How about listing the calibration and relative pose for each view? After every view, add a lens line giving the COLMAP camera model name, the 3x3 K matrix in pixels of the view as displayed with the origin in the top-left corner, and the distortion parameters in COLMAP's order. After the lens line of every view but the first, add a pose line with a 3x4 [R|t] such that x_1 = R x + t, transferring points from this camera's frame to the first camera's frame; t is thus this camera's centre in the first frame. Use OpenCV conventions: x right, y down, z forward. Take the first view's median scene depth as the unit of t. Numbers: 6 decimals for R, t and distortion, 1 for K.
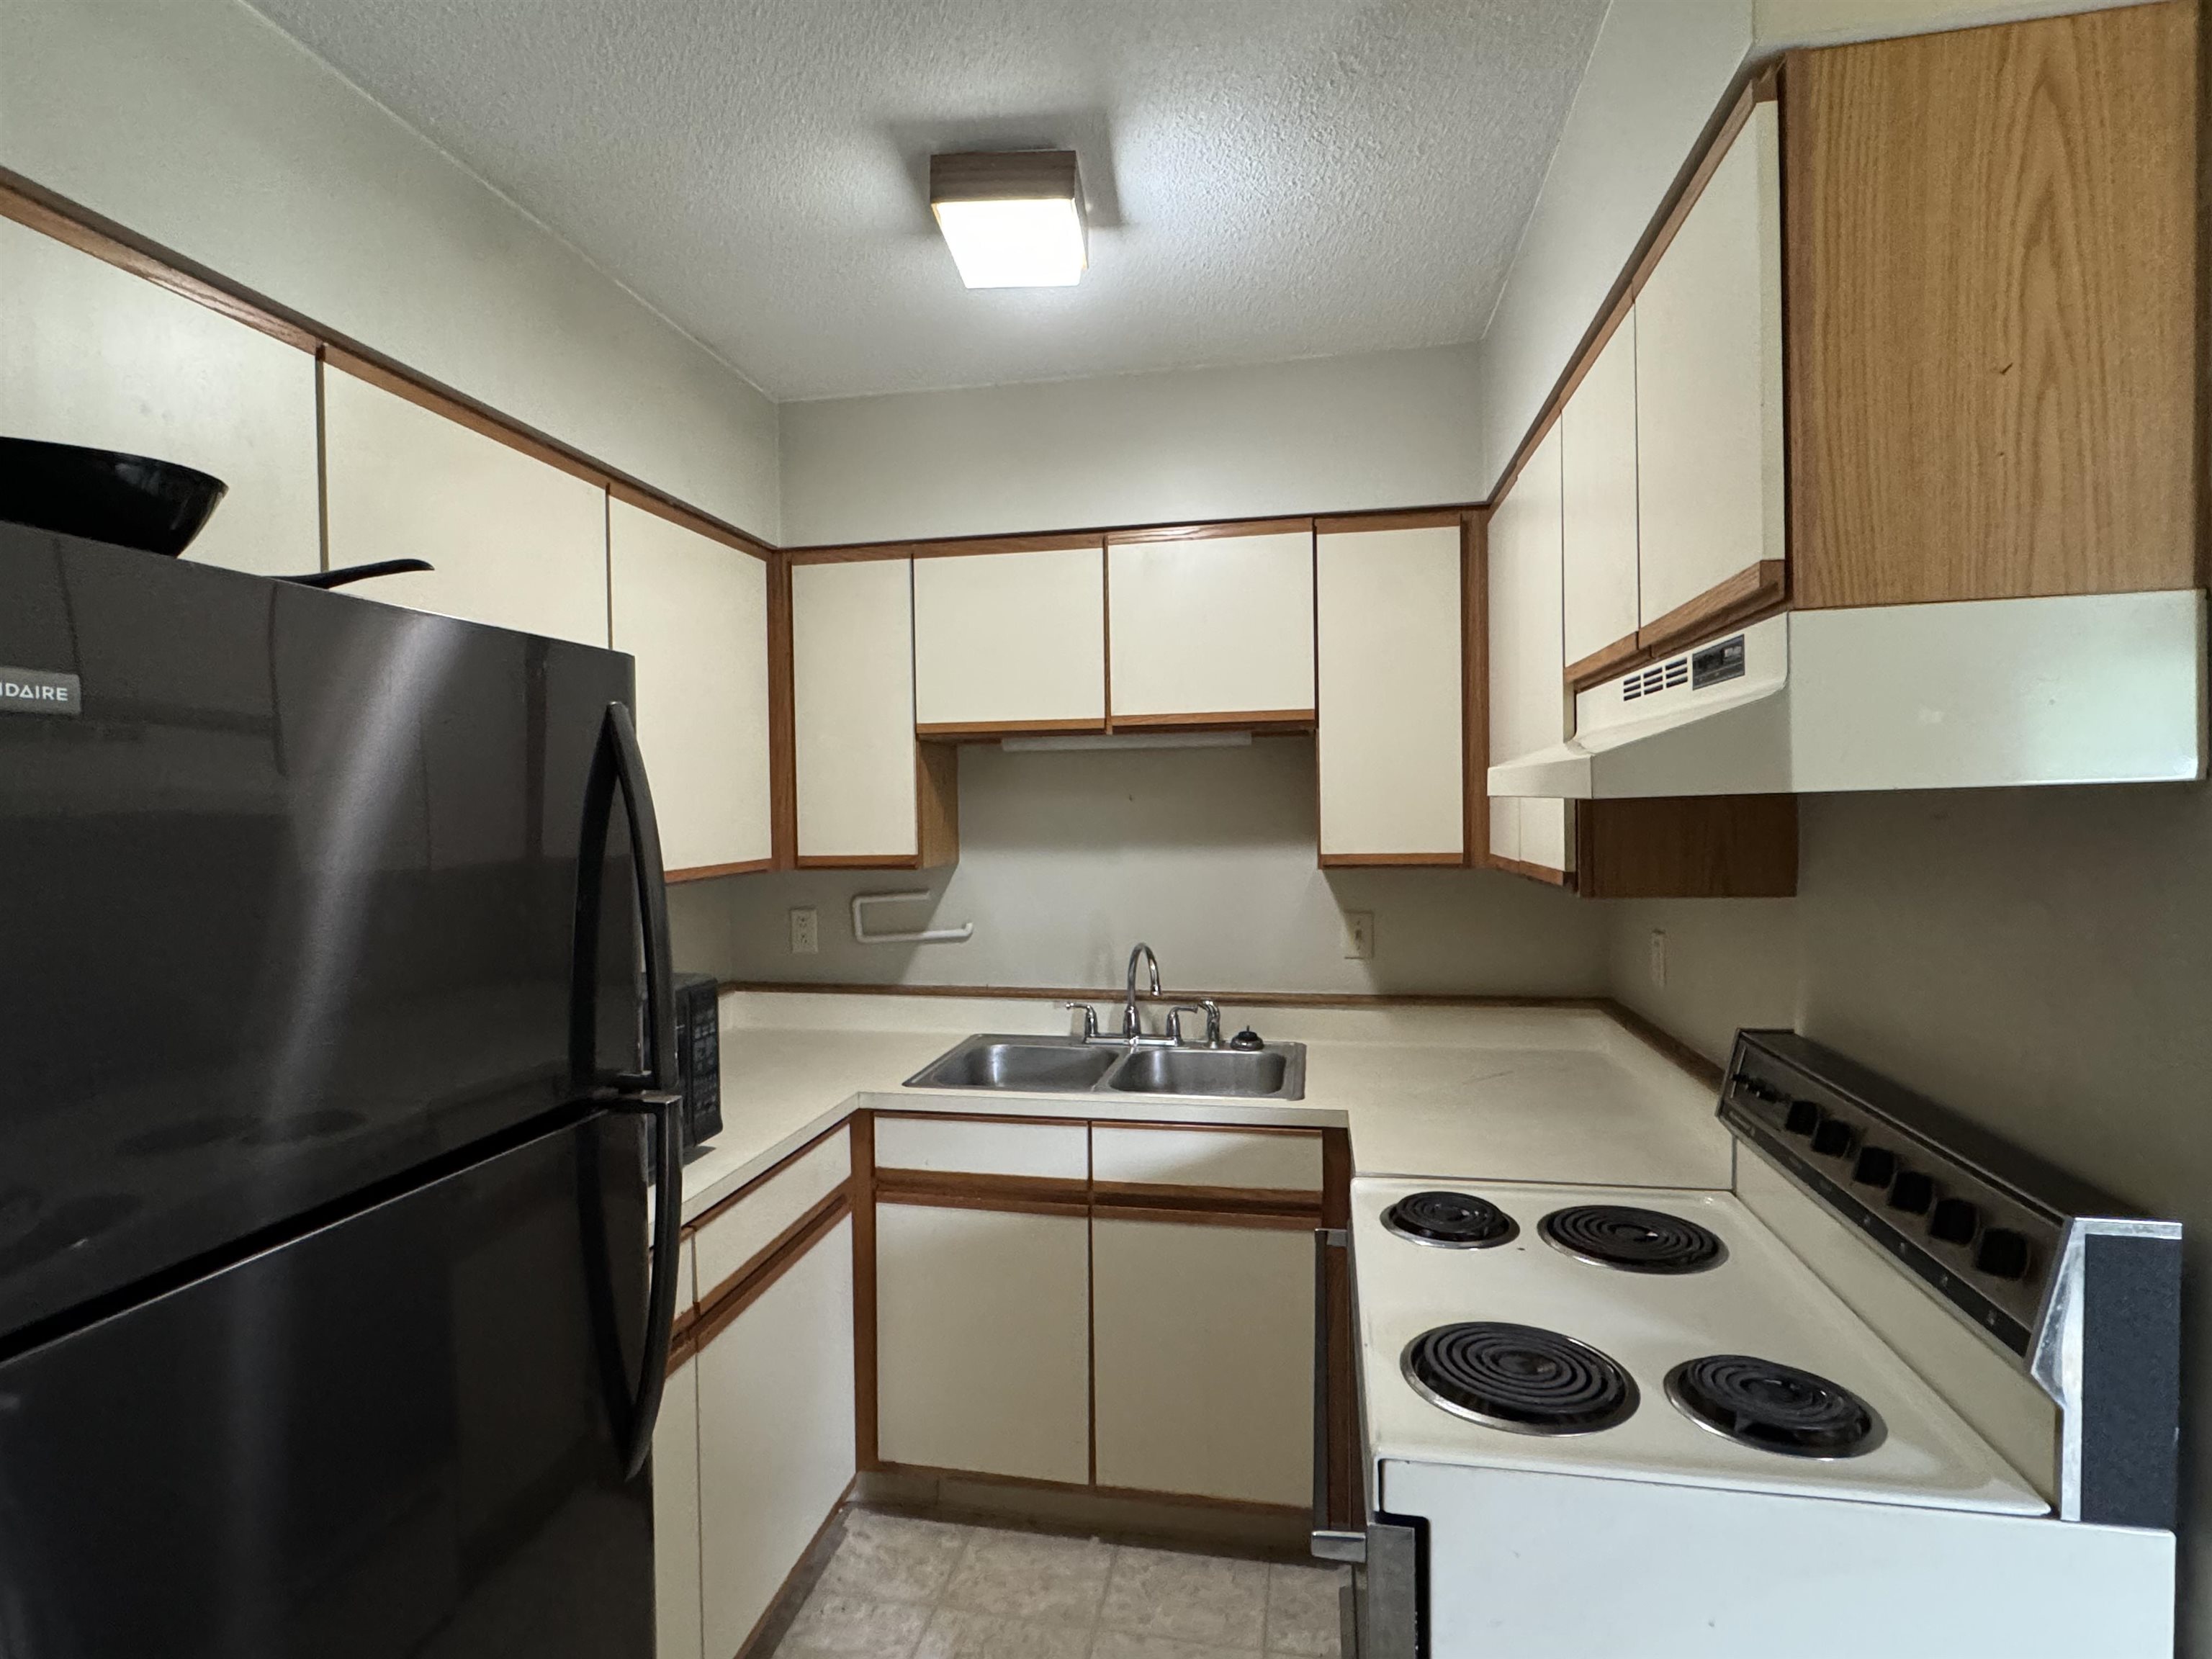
lens RADIAL K [[1138.5, 0, 1104.9], [0, 1138.5, 836.7], [0, 0, 1]] dist [0.000433, 0.000064]
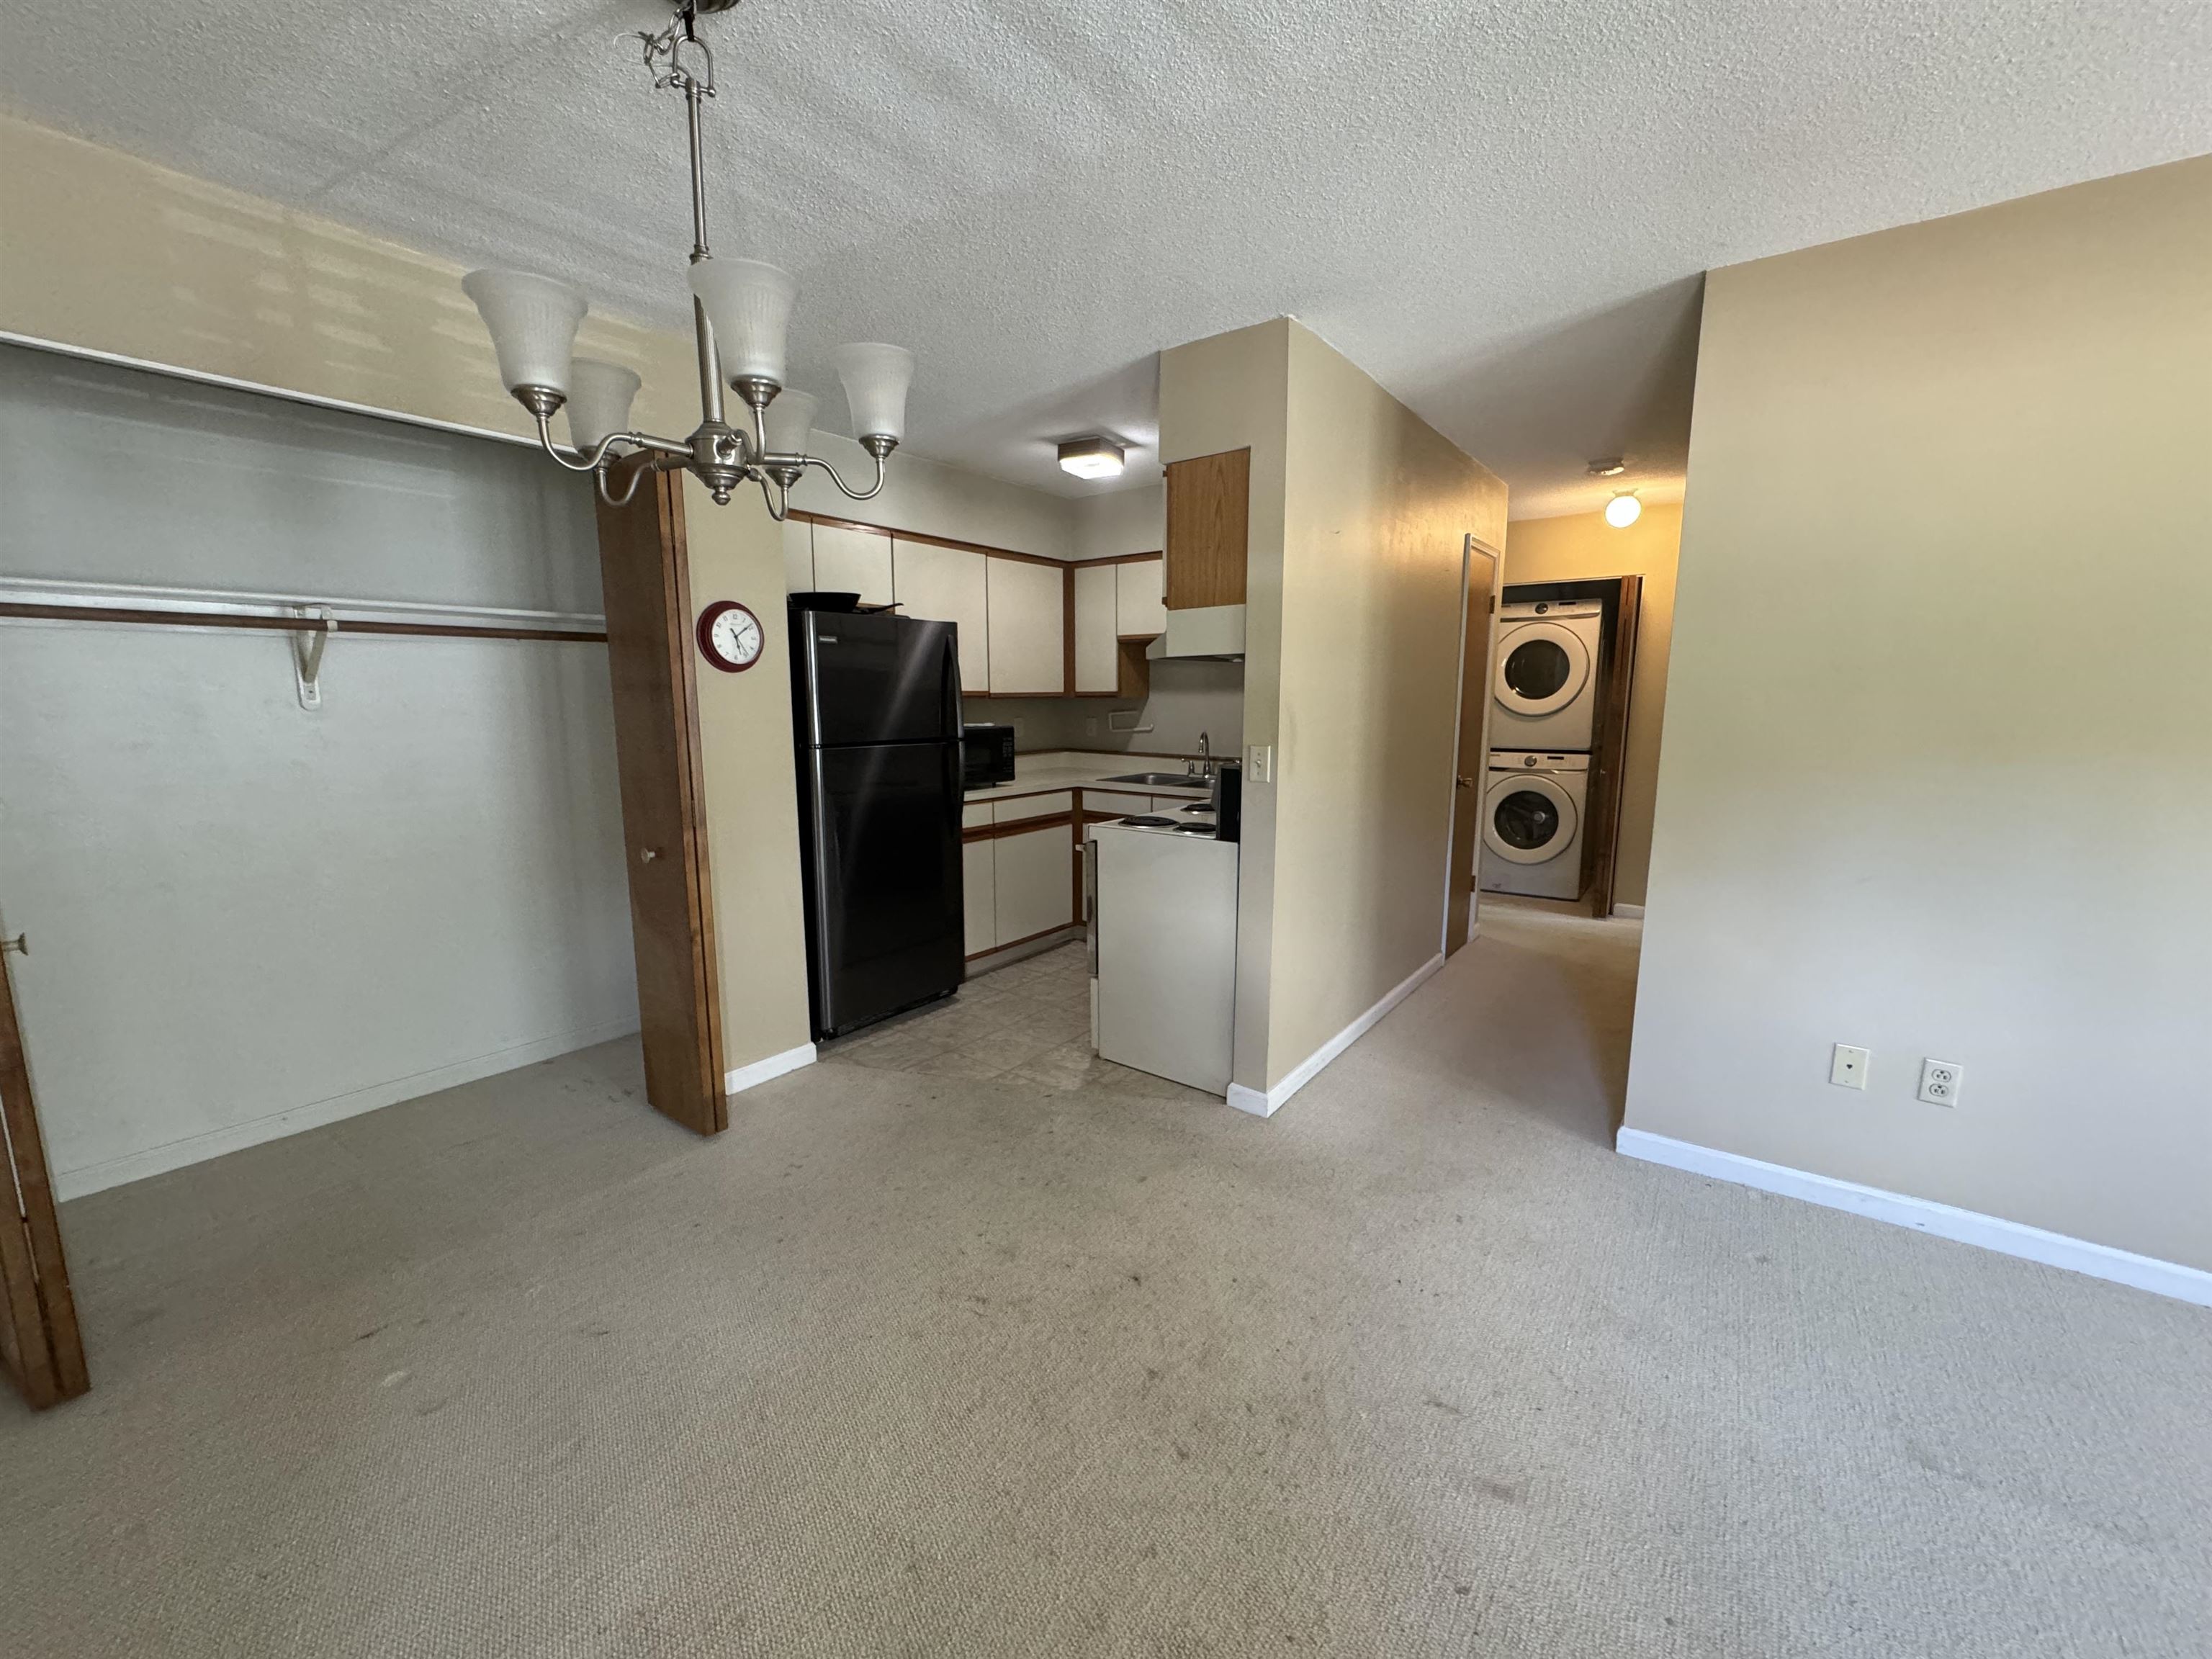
lens RADIAL K [[880.0, 0, 1105.2], [0, 880.0, 831.3], [0, 0, 1]] dist [-0.001426, 0.000213]
pose [[0.890695, 0.085505, -0.446489, 0.748532], [-0.025851, 0.990090, 0.138037, 0.059600], [0.453867, -0.111407, 0.884078, -0.767529]]
